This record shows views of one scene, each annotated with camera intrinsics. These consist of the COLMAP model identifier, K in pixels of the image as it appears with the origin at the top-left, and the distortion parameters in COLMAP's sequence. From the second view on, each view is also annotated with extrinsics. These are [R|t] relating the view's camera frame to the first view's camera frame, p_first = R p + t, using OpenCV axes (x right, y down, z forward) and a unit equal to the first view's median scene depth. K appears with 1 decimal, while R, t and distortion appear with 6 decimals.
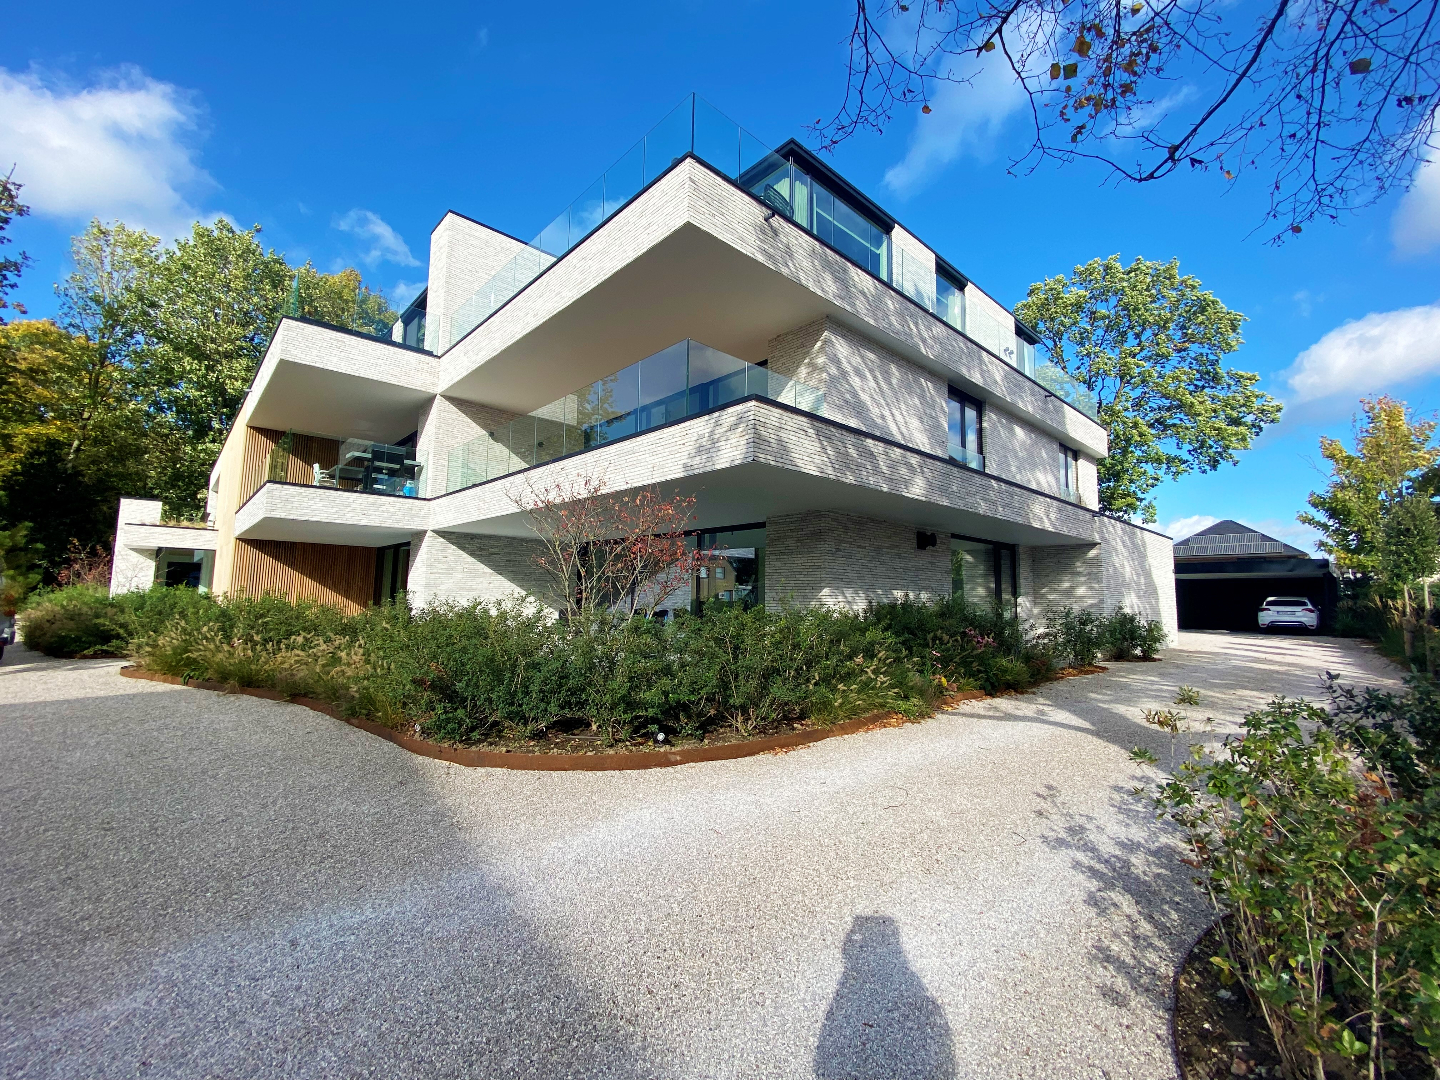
lens RADIAL K [[591.9, 0, 720.0], [0, 591.9, 540.0], [0, 0, 1]] dist [0.052670, -0.000071]
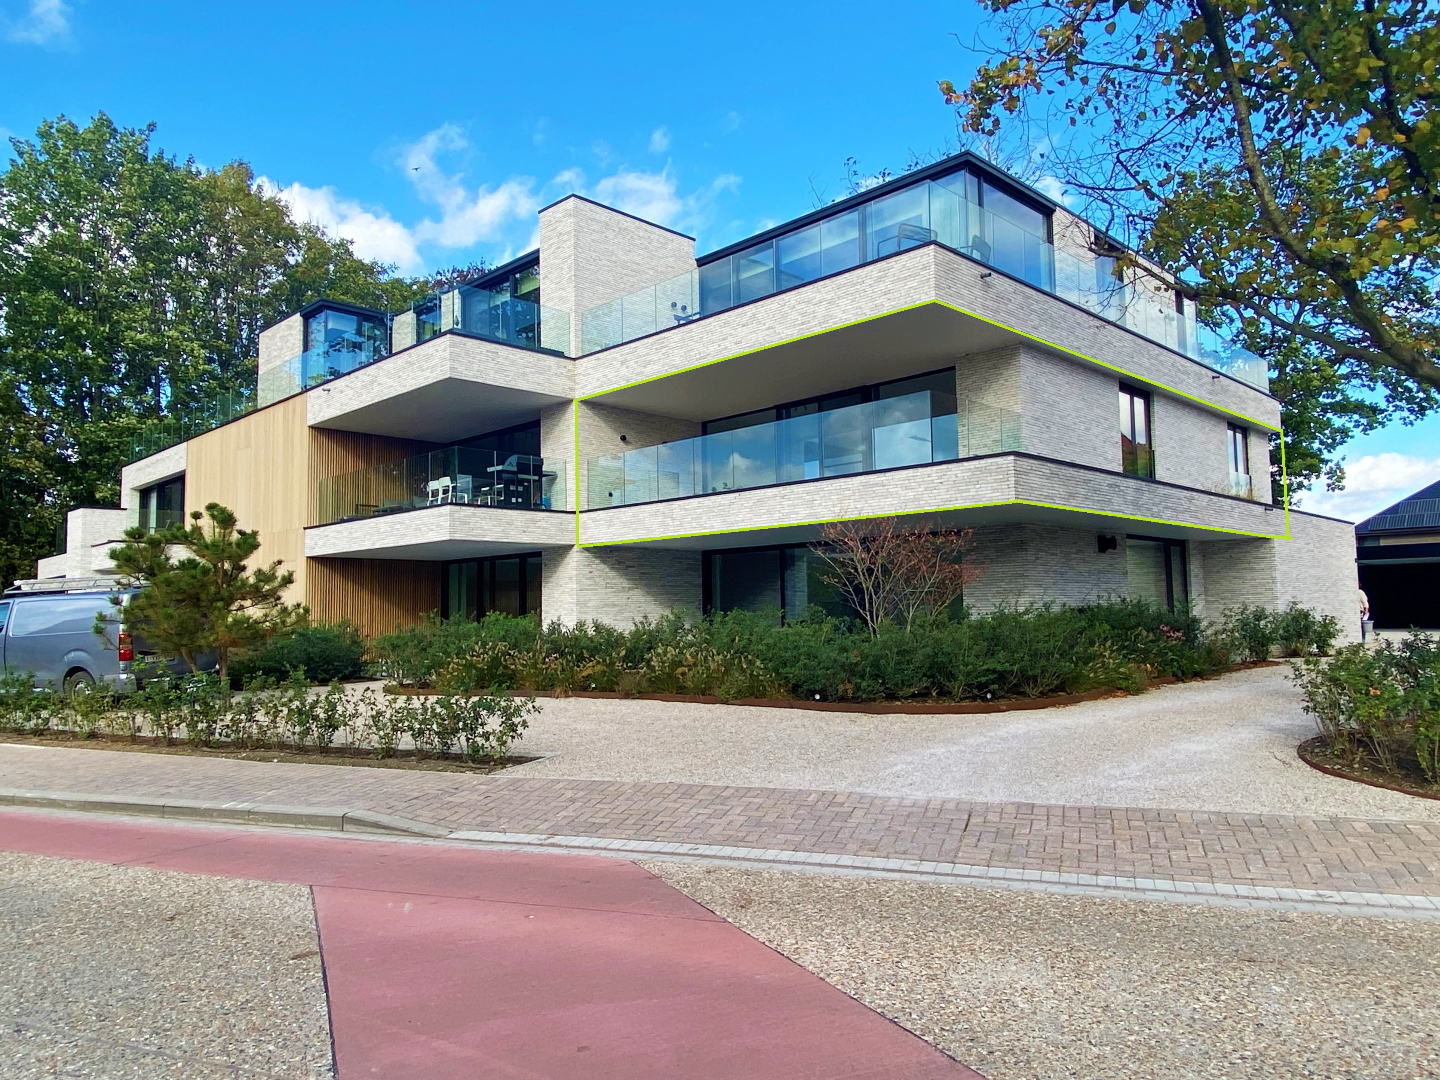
lens RADIAL K [[944.4, 0, 719.5], [0, 944.4, 547.9], [0, 0, 1]] dist [0.074795, 0.001314]
pose [[0.998718, -0.030244, 0.040587, -0.317708], [0.028871, 0.999004, 0.034014, -0.055537], [-0.041575, -0.032799, 0.998597, -0.507279]]
